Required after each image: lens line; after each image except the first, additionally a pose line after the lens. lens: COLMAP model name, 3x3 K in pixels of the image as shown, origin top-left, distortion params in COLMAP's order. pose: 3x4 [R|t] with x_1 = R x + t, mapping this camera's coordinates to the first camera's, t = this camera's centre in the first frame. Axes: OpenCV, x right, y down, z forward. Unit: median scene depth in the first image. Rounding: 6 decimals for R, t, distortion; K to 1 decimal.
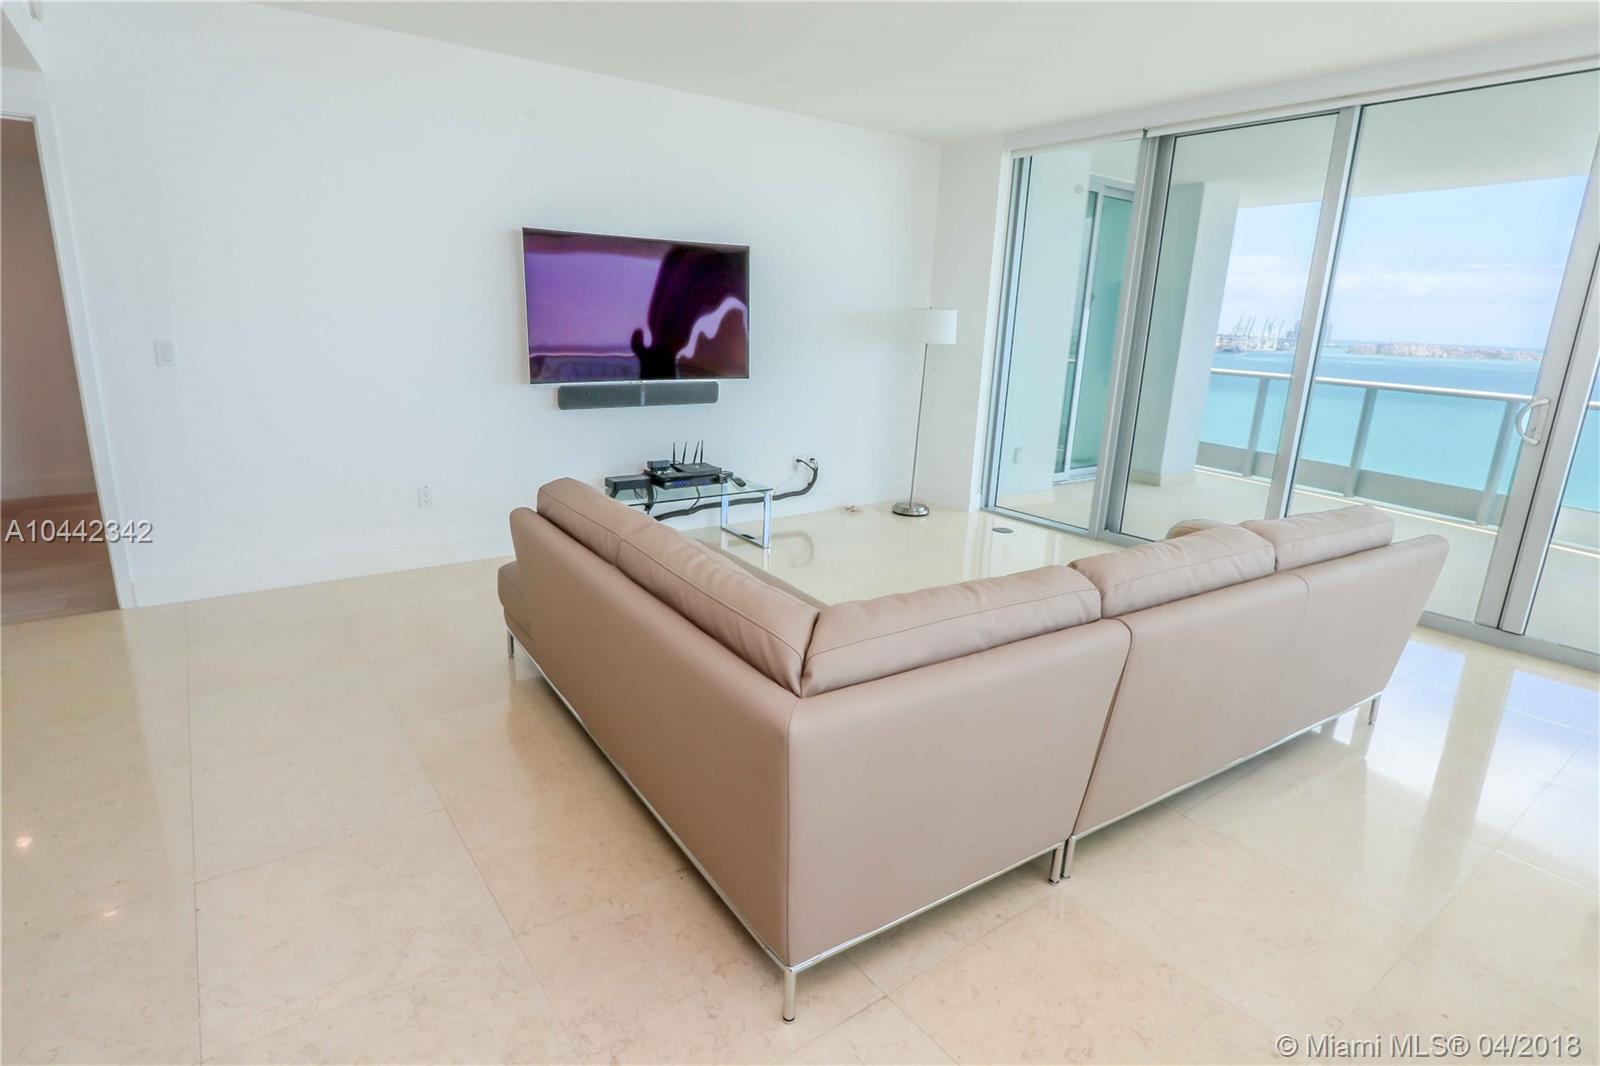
lens RADIAL K [[821.9, 0, 800.0], [0, 821.9, 533.0], [0, 0, 1]] dist [-0.001277, 0.000083]
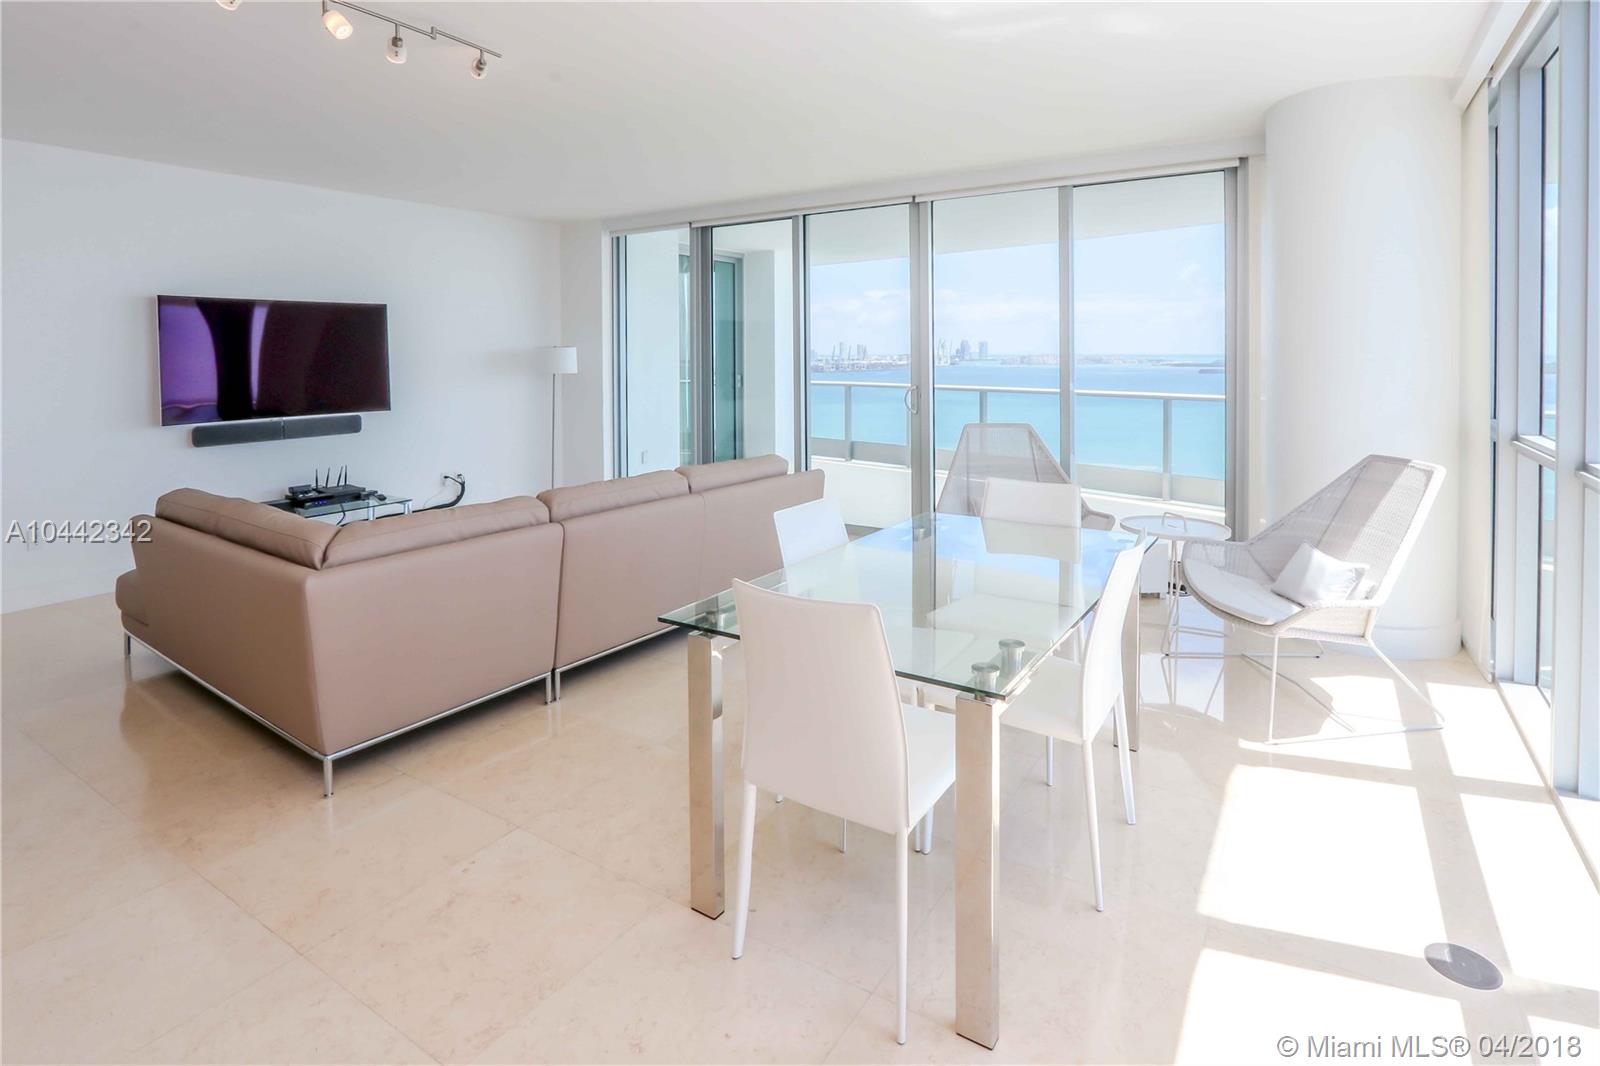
lens RADIAL K [[770.9, 0, 802.5], [0, 770.9, 372.0], [0, 0, 1]] dist [-0.005971, 0.000210]
pose [[0.931372, -0.051699, 0.360381, 0.102713], [0.131867, 0.970558, -0.201563, 0.066804], [-0.339350, 0.235253, 0.910768, -0.248360]]
